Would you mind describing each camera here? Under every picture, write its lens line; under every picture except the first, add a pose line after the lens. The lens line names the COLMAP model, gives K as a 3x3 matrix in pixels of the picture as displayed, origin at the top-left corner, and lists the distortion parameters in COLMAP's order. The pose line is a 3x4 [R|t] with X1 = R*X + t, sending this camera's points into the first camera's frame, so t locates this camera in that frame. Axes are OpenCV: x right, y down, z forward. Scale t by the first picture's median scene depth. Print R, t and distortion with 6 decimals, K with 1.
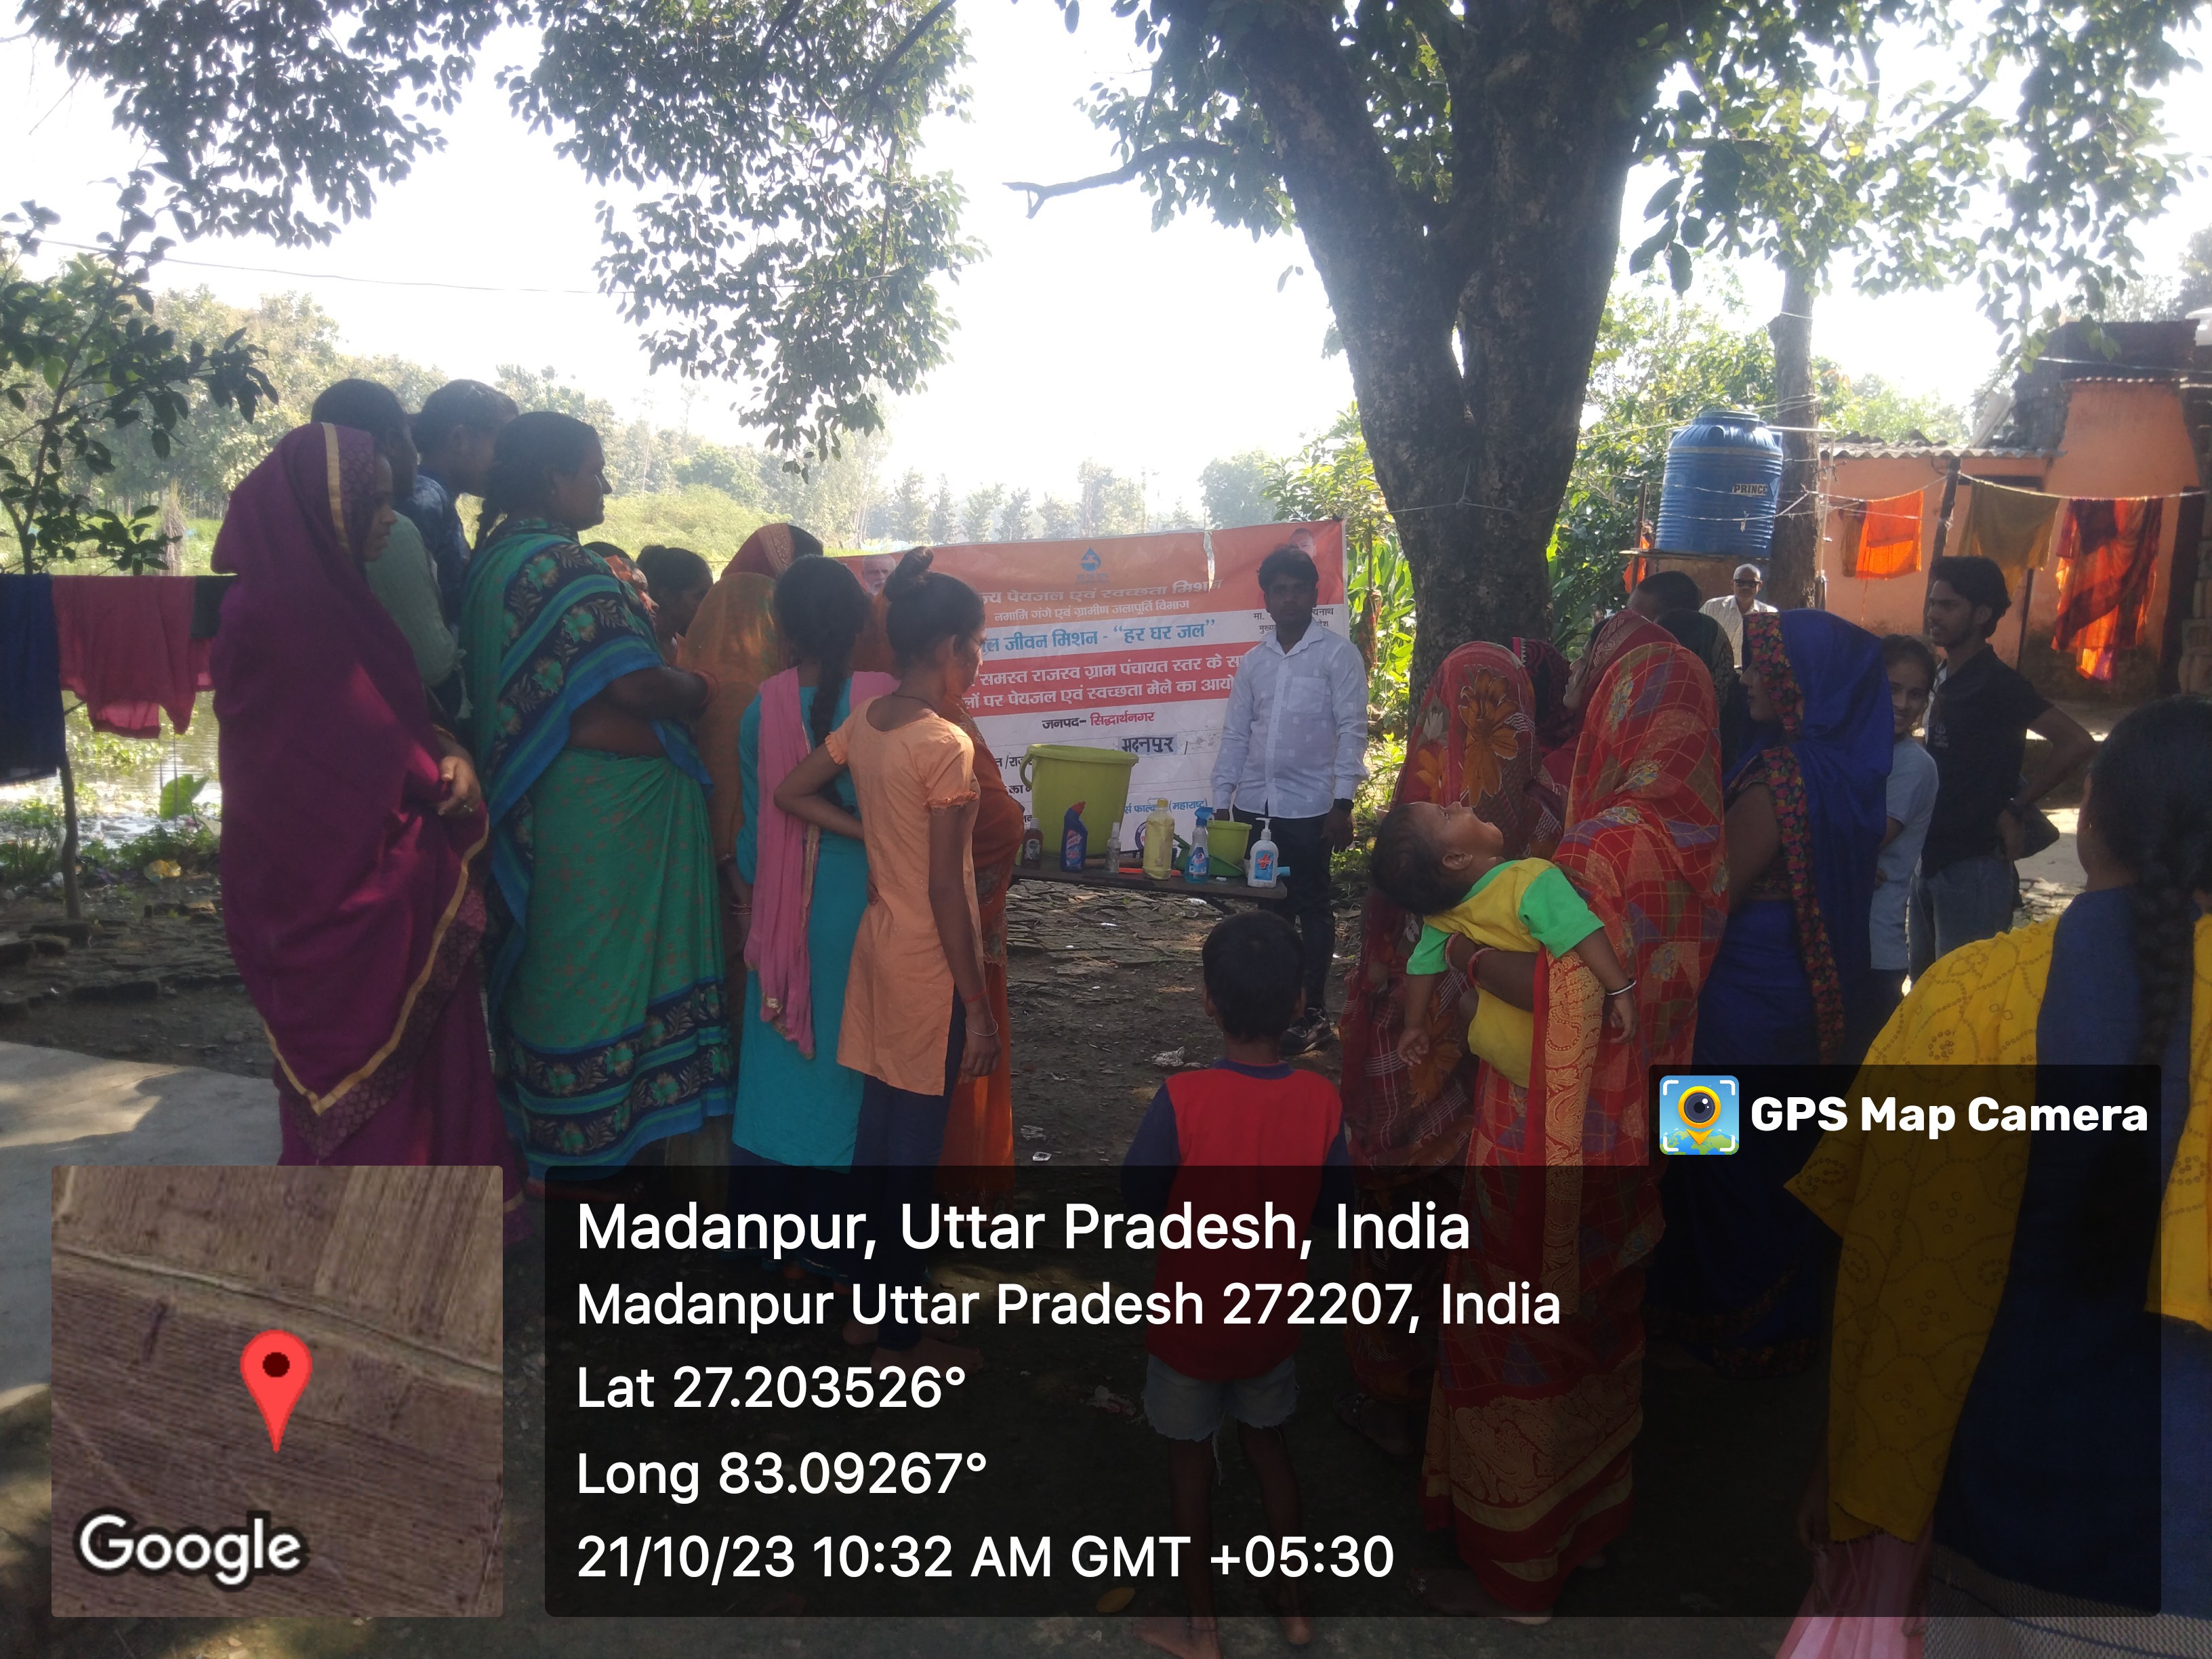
lens RADIAL K [[1850.4, 0, 1089.3], [0, 1850.4, 837.4], [0, 0, 1]] dist [-0.014453, -0.005885]
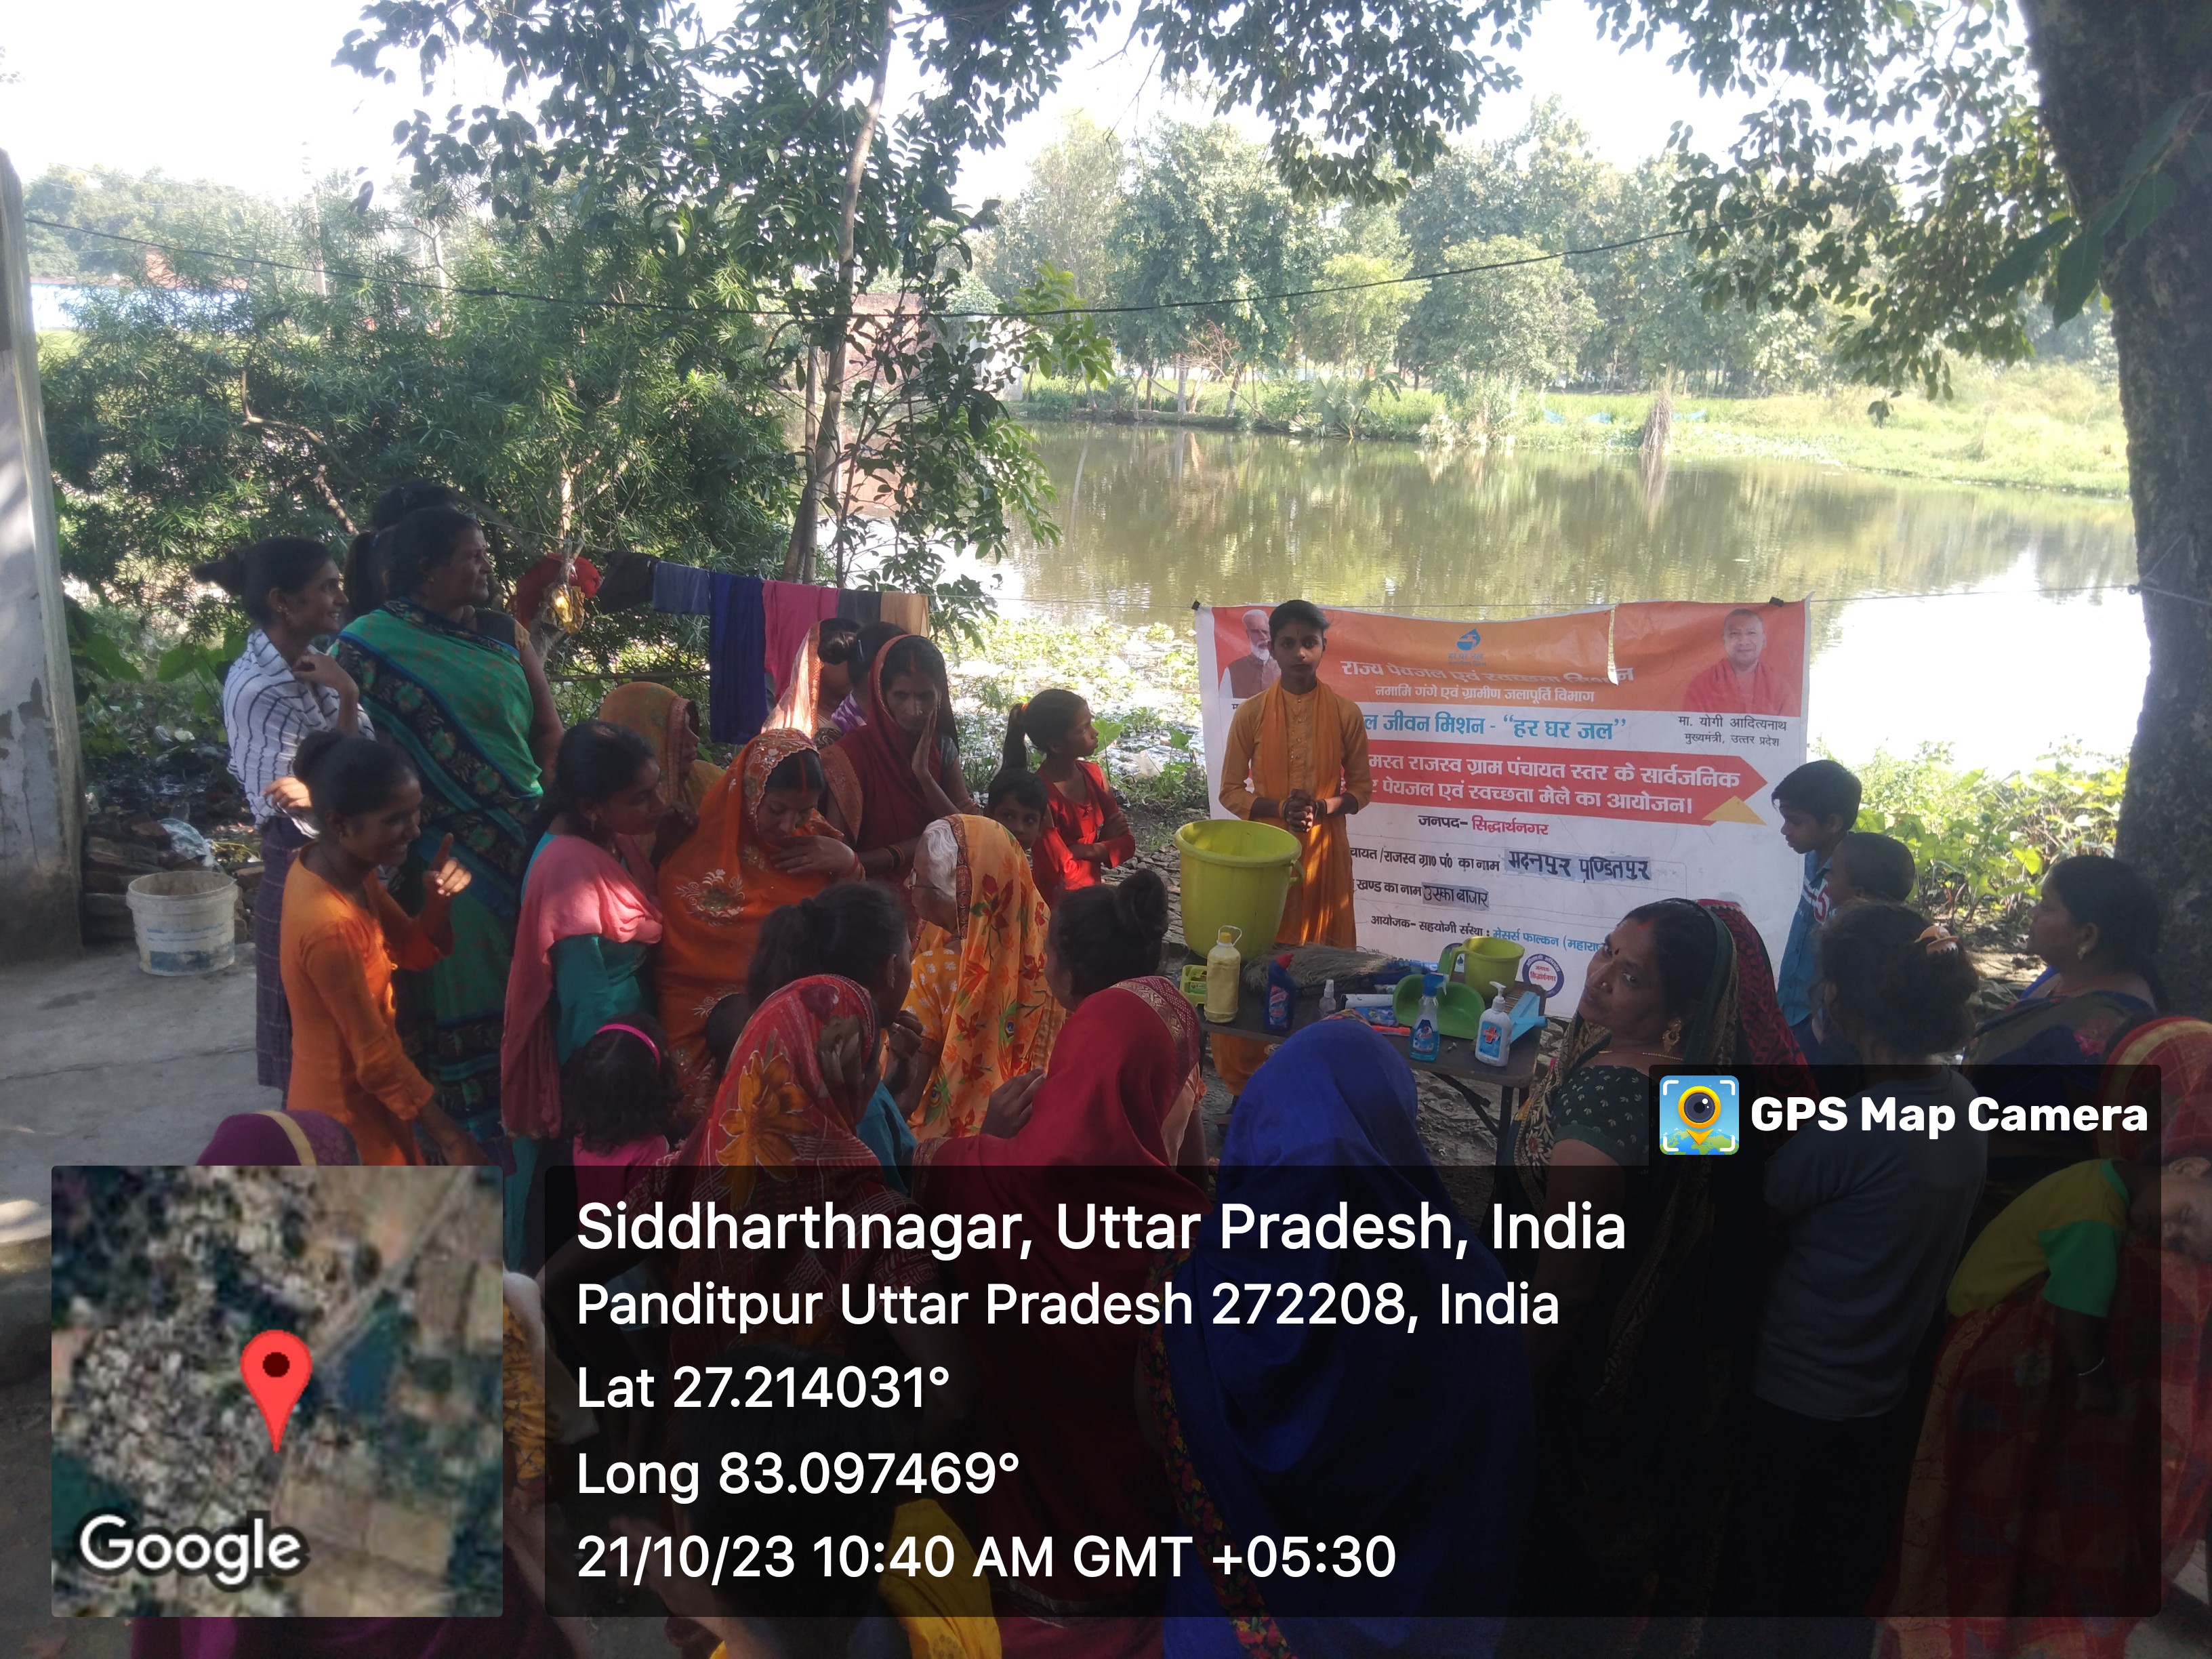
lens RADIAL K [[1850.4, 0, 1089.3], [0, 1850.4, 837.4], [0, 0, 1]] dist [-0.014453, -0.005885]
pose [[0.687057, 0.161433, -0.708443, 0.469551], [-0.110646, 0.986881, 0.117575, -0.134878], [0.718129, -0.002394, 0.695906, 0.295596]]
